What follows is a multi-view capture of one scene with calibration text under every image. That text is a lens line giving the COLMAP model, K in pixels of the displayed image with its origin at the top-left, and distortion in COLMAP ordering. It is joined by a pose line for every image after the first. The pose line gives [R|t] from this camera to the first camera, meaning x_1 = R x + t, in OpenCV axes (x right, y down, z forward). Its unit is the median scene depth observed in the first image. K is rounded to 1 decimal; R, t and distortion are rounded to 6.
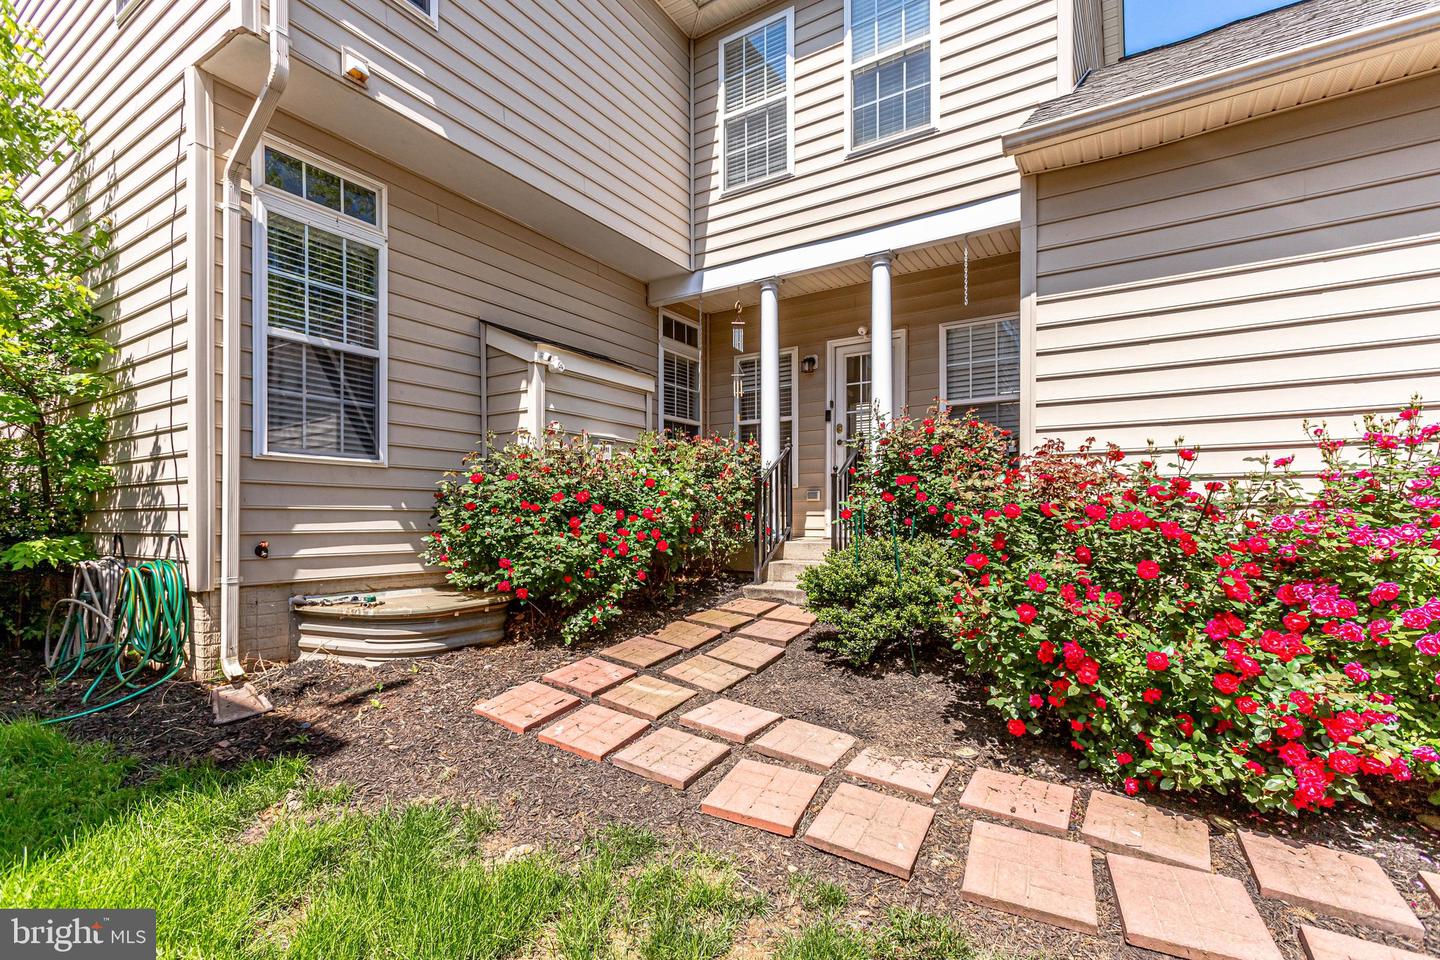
lens RADIAL K [[663.9, 0, 725.6], [0, 663.9, 513.7], [0, 0, 1]] dist [-0.003744, 0.004028]
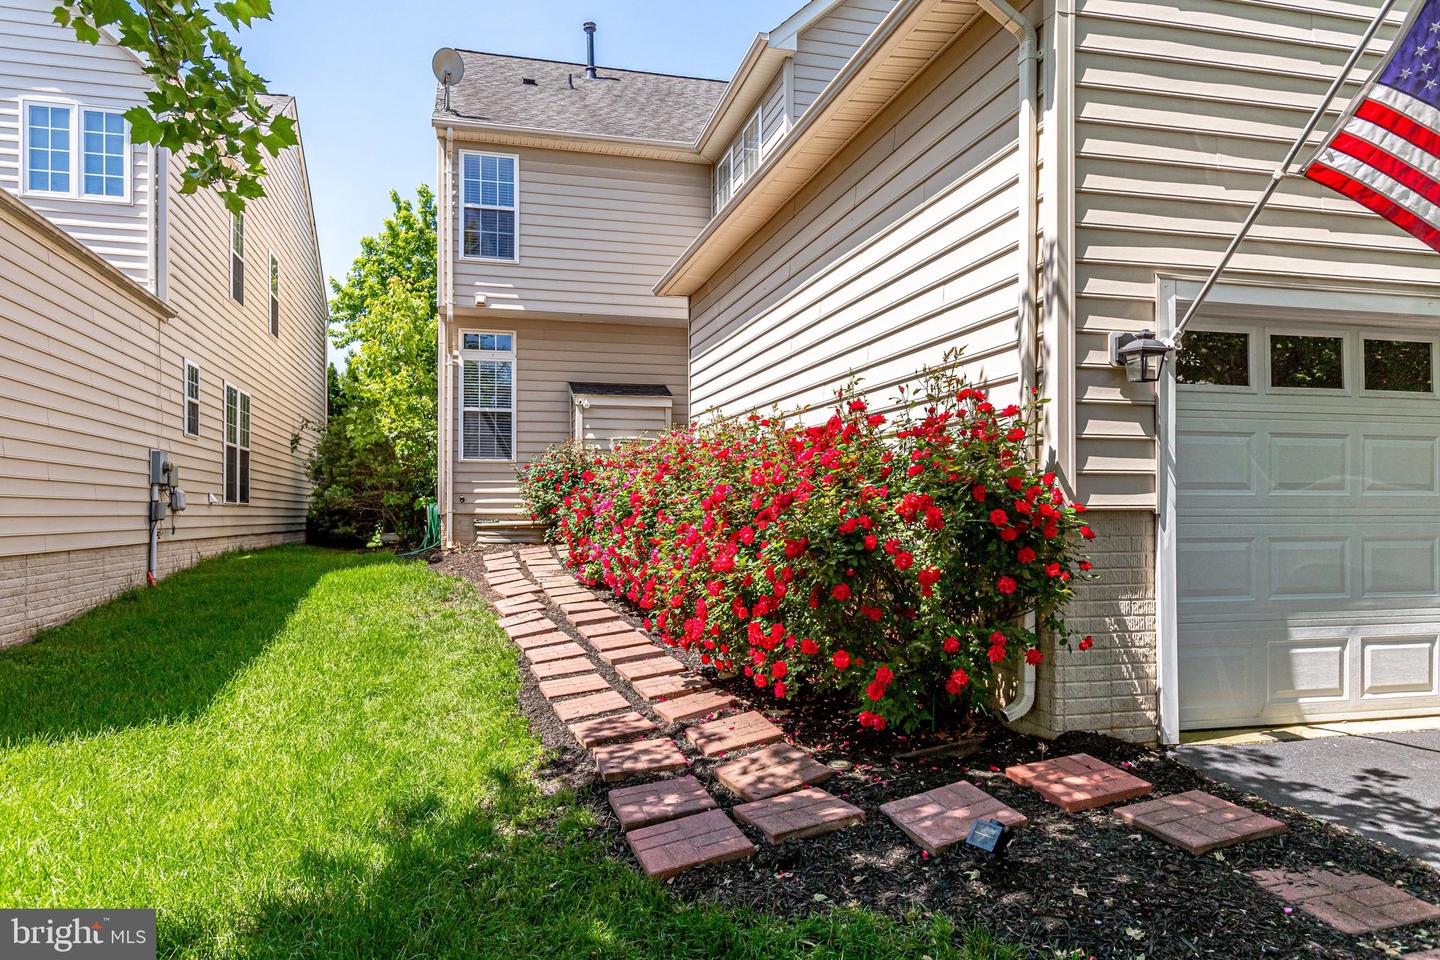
lens RADIAL K [[955.3, 0, 720.0], [0, 955.3, 480.0], [0, 0, 1]] dist [-0.001087, 0.000485]
pose [[0.734537, -0.025831, -0.678076, 2.229466], [0.006737, 0.999504, -0.030779, 0.092443], [0.678535, 0.018040, 0.734347, -0.875741]]
